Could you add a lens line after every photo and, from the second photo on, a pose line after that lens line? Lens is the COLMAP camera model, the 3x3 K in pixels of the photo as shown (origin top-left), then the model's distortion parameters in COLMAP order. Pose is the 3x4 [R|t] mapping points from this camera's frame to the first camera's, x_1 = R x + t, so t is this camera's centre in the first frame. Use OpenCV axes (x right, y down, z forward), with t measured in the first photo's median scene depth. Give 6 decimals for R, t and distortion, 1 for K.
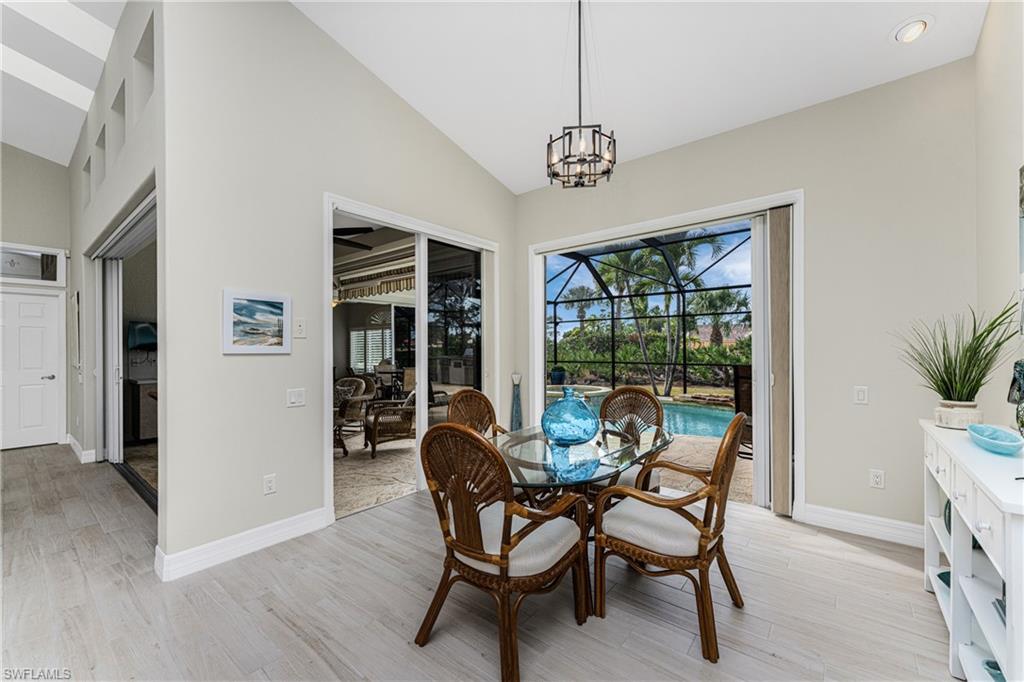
lens RADIAL K [[412.0, 0, 512.9], [0, 412.0, 348.2], [0, 0, 1]] dist [0.002162, 0.002289]
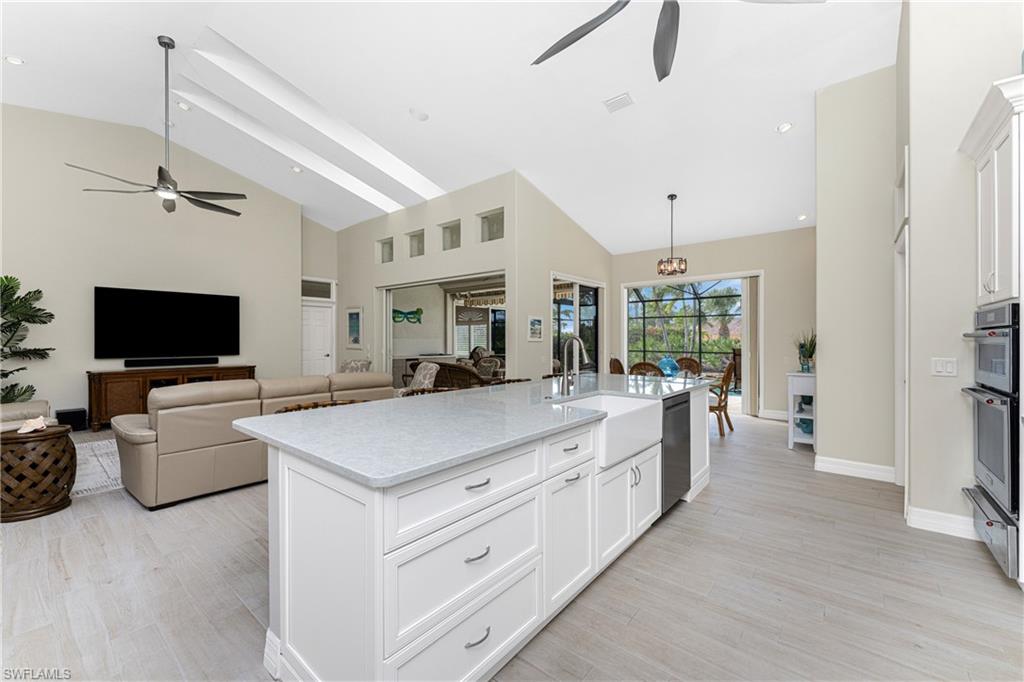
lens RADIAL K [[412.0, 0, 510.7], [0, 412.0, 339.2], [0, 0, 1]] dist [0.002162, 0.002289]
pose [[0.999825, 0.005799, -0.017772, -0.432164], [-0.005826, 0.999982, -0.001504, 0.003078], [0.017763, 0.001607, 0.999841, -0.867654]]
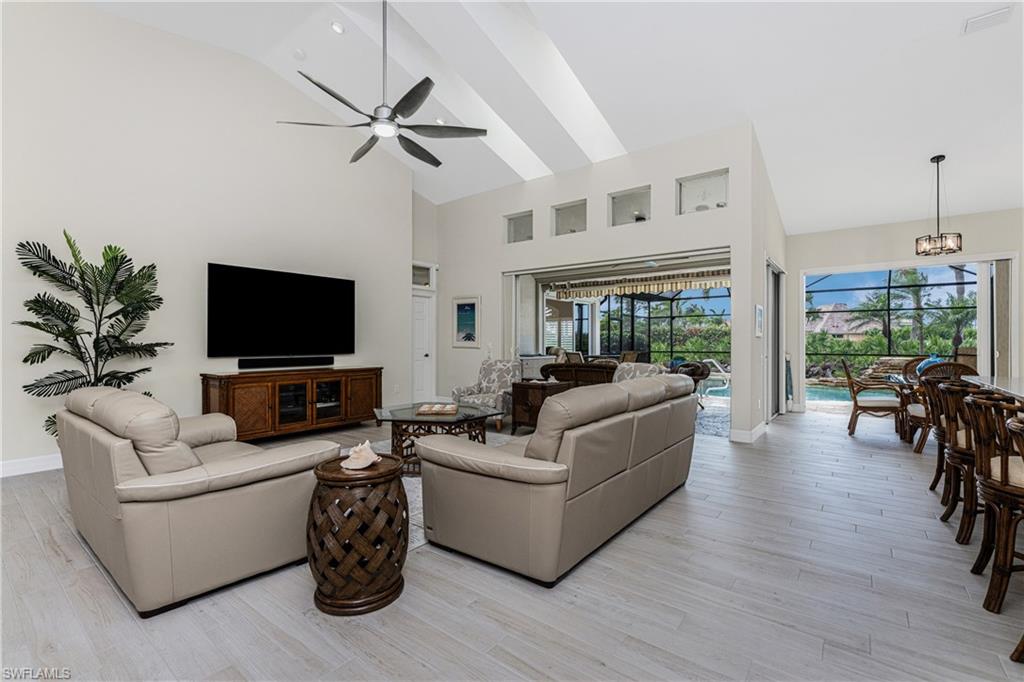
lens RADIAL K [[448.1, 0, 515.1], [0, 448.1, 340.4], [0, 0, 1]] dist [0.001787, -0.000208]
pose [[0.999737, 0.008319, 0.021356, -1.093292], [-0.008238, 0.999959, -0.003872, 0.029722], [-0.021387, 0.003695, 0.999764, -0.667013]]
